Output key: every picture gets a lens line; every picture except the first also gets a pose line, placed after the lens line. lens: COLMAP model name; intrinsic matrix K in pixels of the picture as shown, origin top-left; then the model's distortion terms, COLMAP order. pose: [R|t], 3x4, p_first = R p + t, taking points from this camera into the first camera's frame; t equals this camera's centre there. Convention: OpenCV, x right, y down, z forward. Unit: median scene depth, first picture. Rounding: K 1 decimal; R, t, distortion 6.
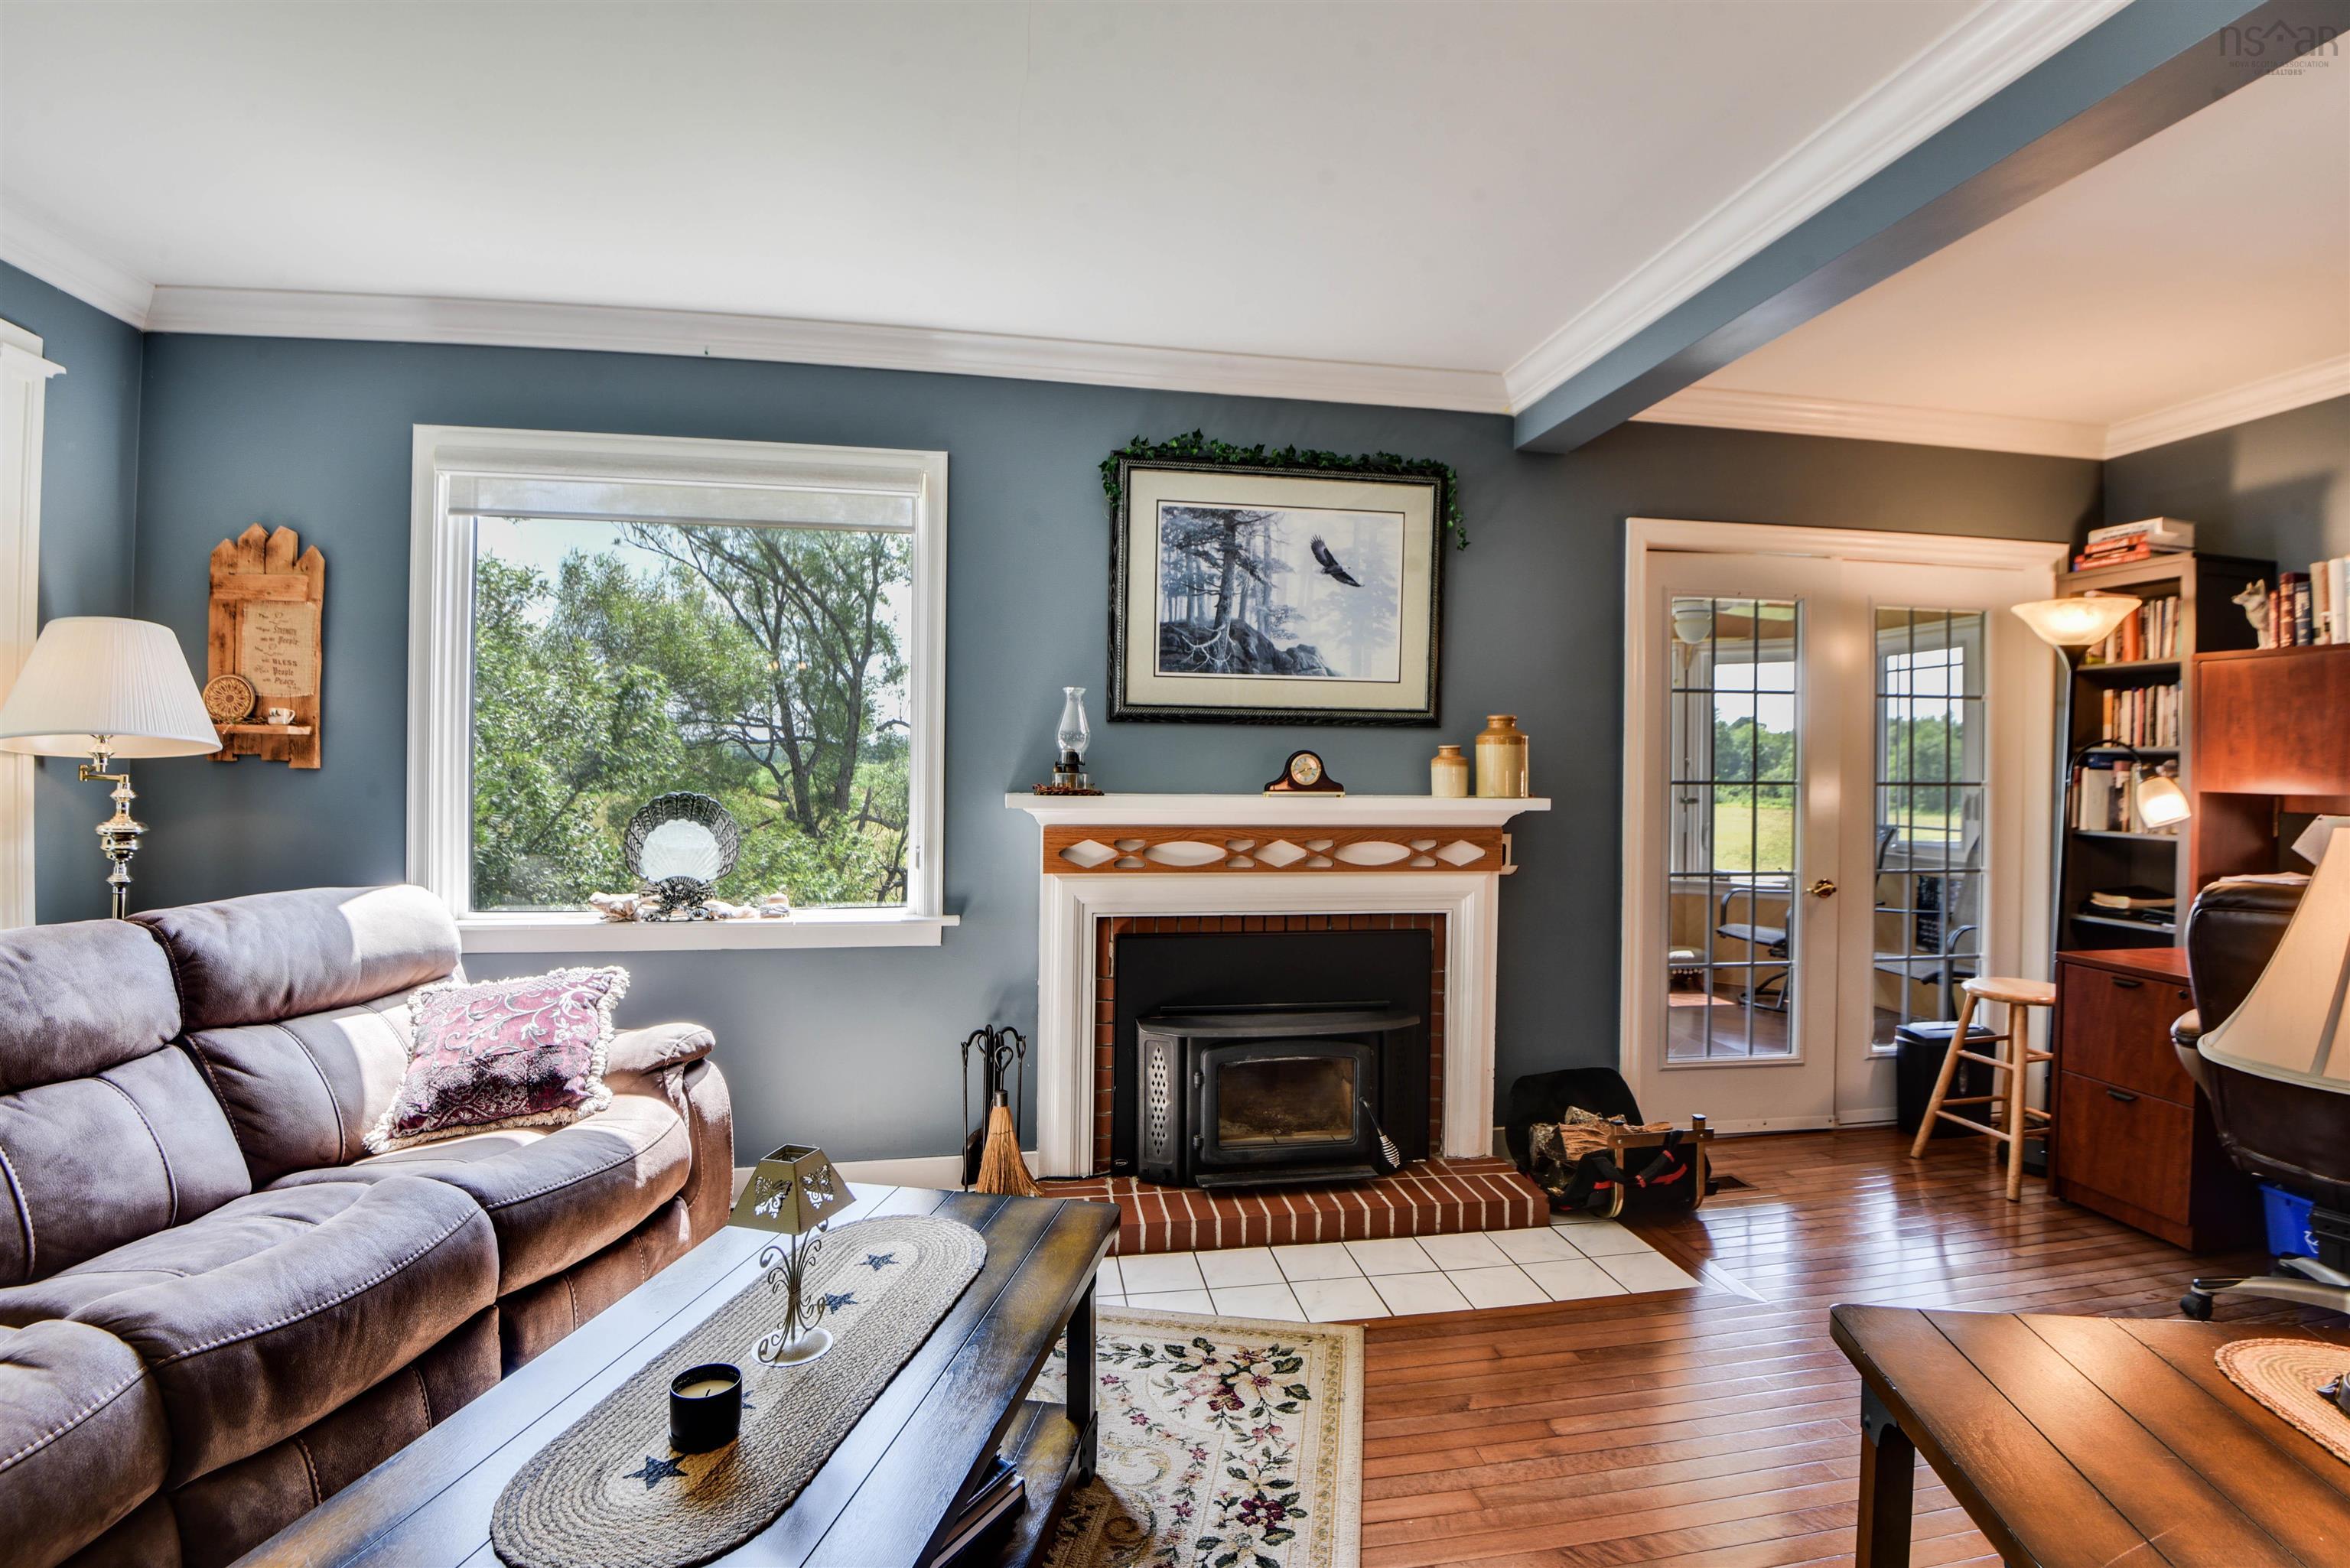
lens RADIAL K [[1082.5, 0, 1182.6], [0, 1082.5, 777.5], [0, 0, 1]] dist [-0.033076, -0.001387]
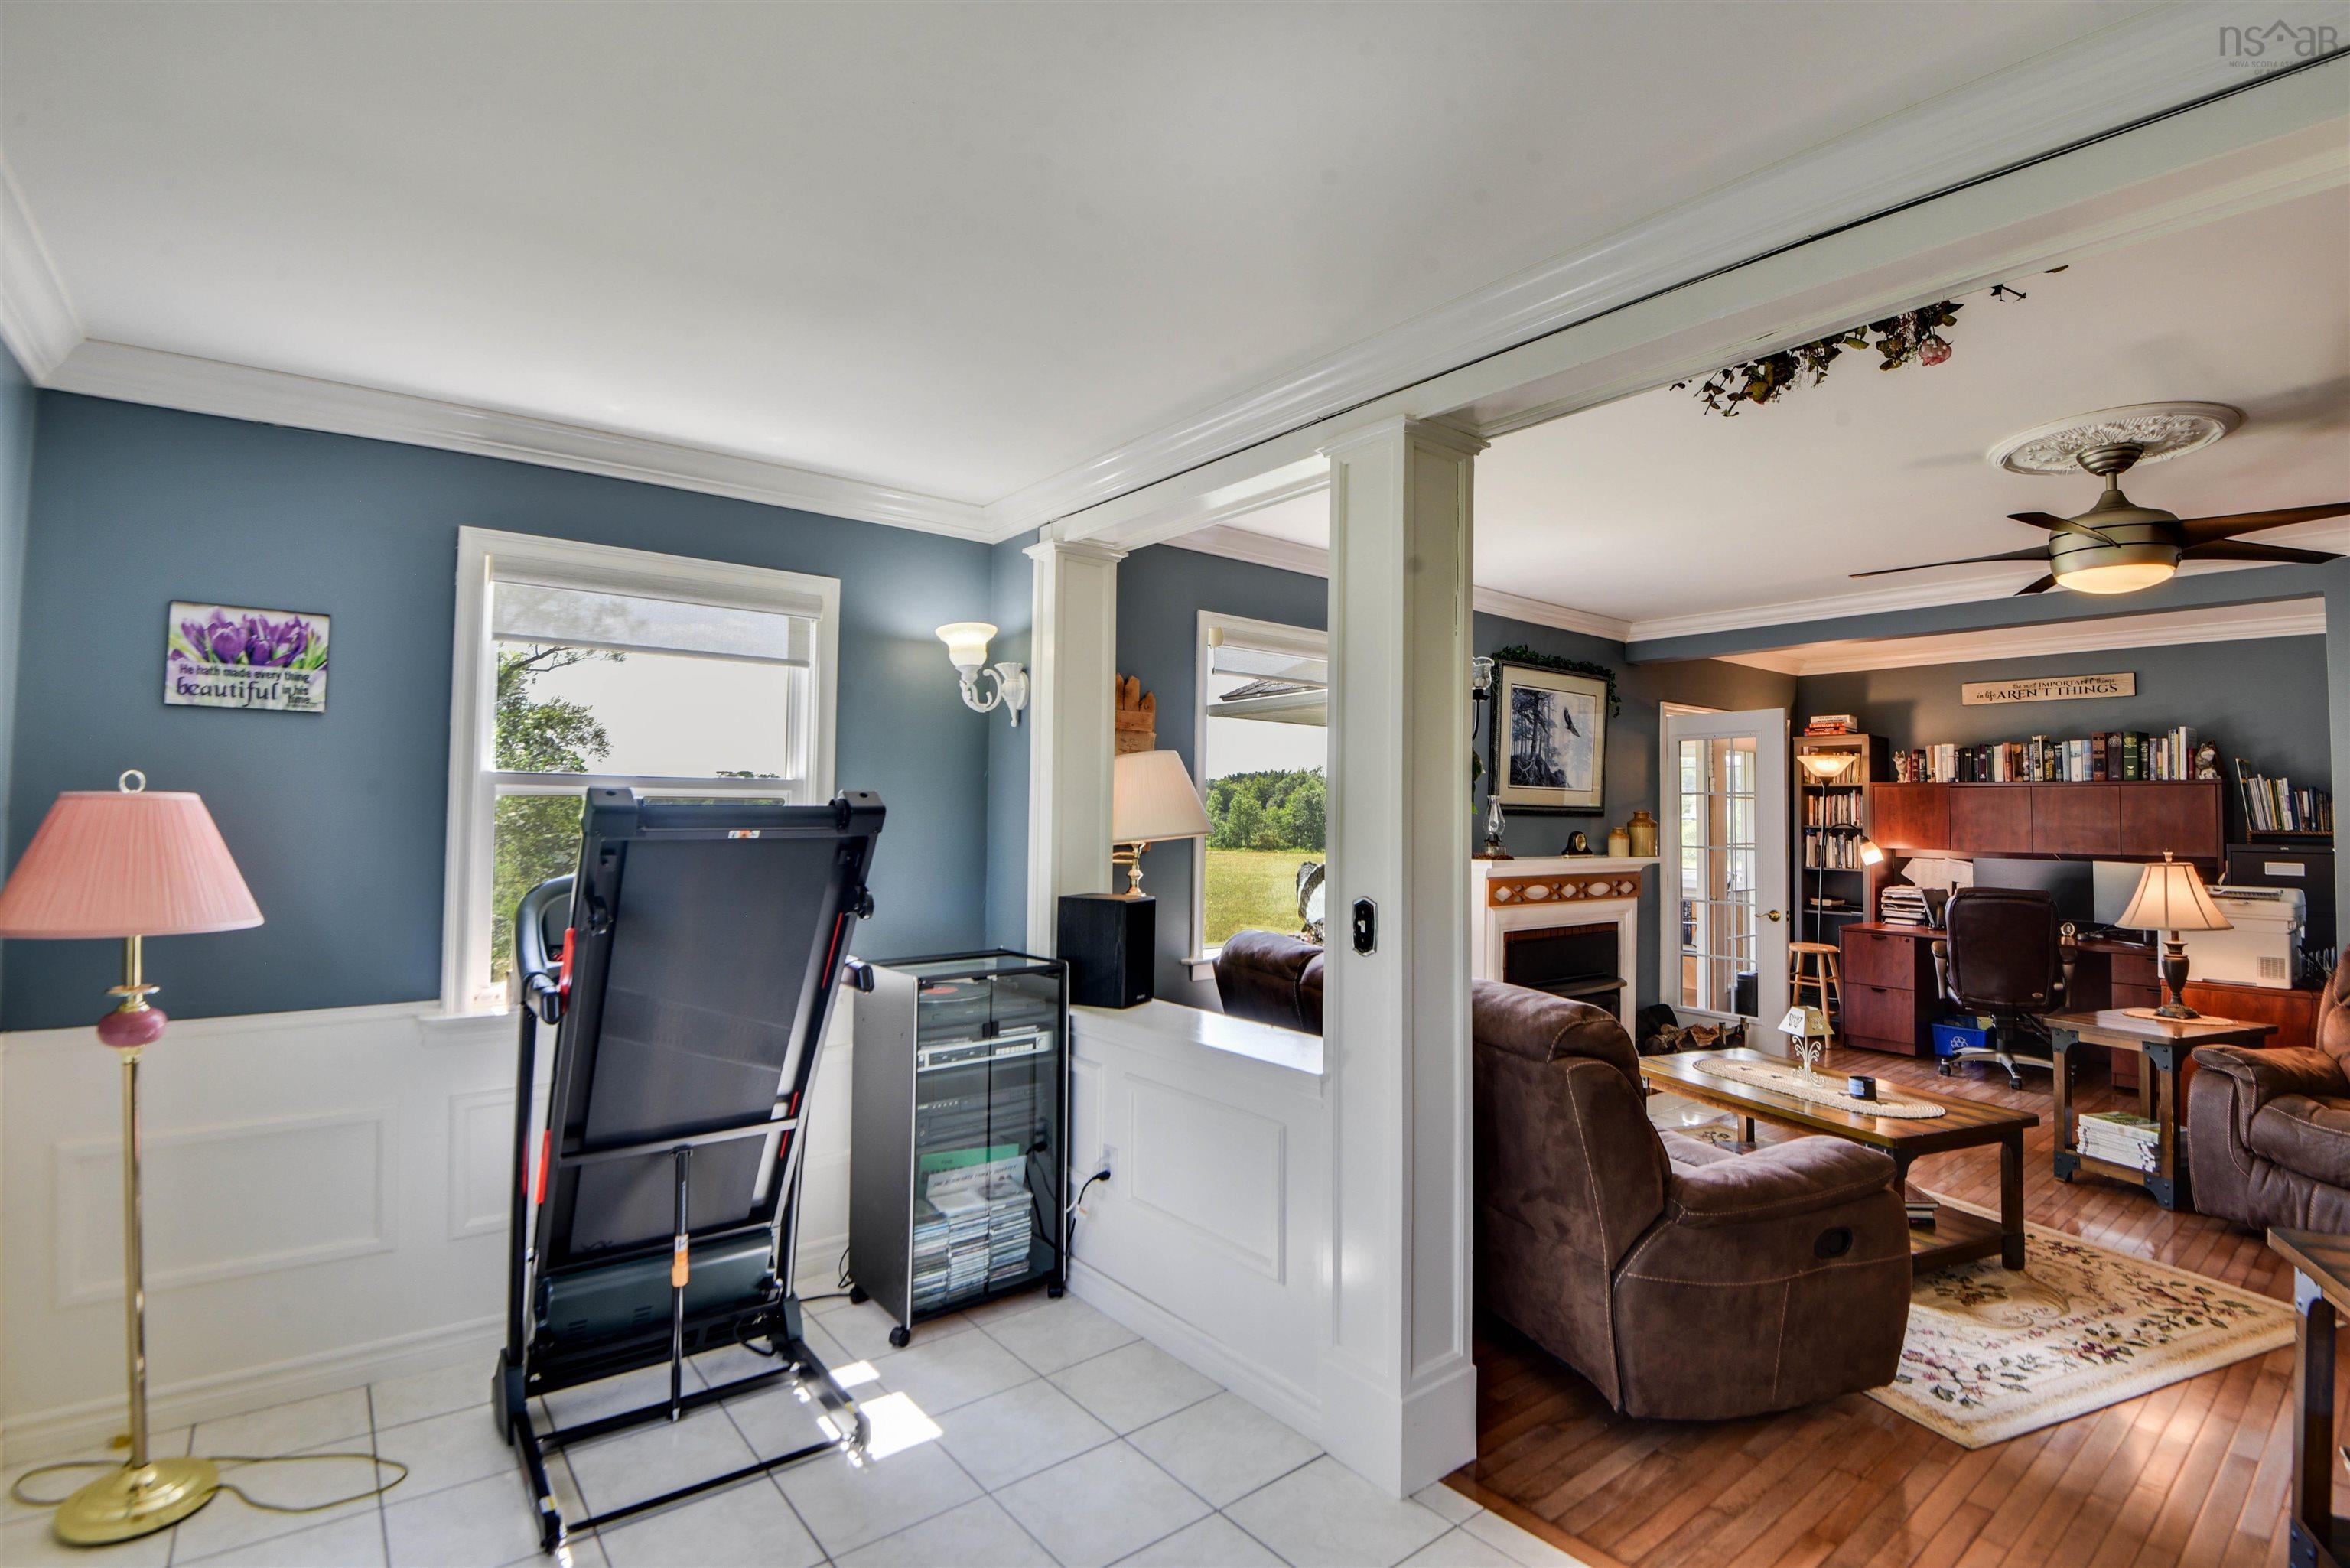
lens RADIAL K [[1082.5, 0, 1159.7], [0, 1082.5, 793.2], [0, 0, 1]] dist [-0.033076, -0.001387]
pose [[0.883974, 0.010799, 0.467410, -1.280108], [0.004074, 0.999517, -0.030799, -0.035204], [-0.467517, 0.029130, 0.883504, -0.224675]]
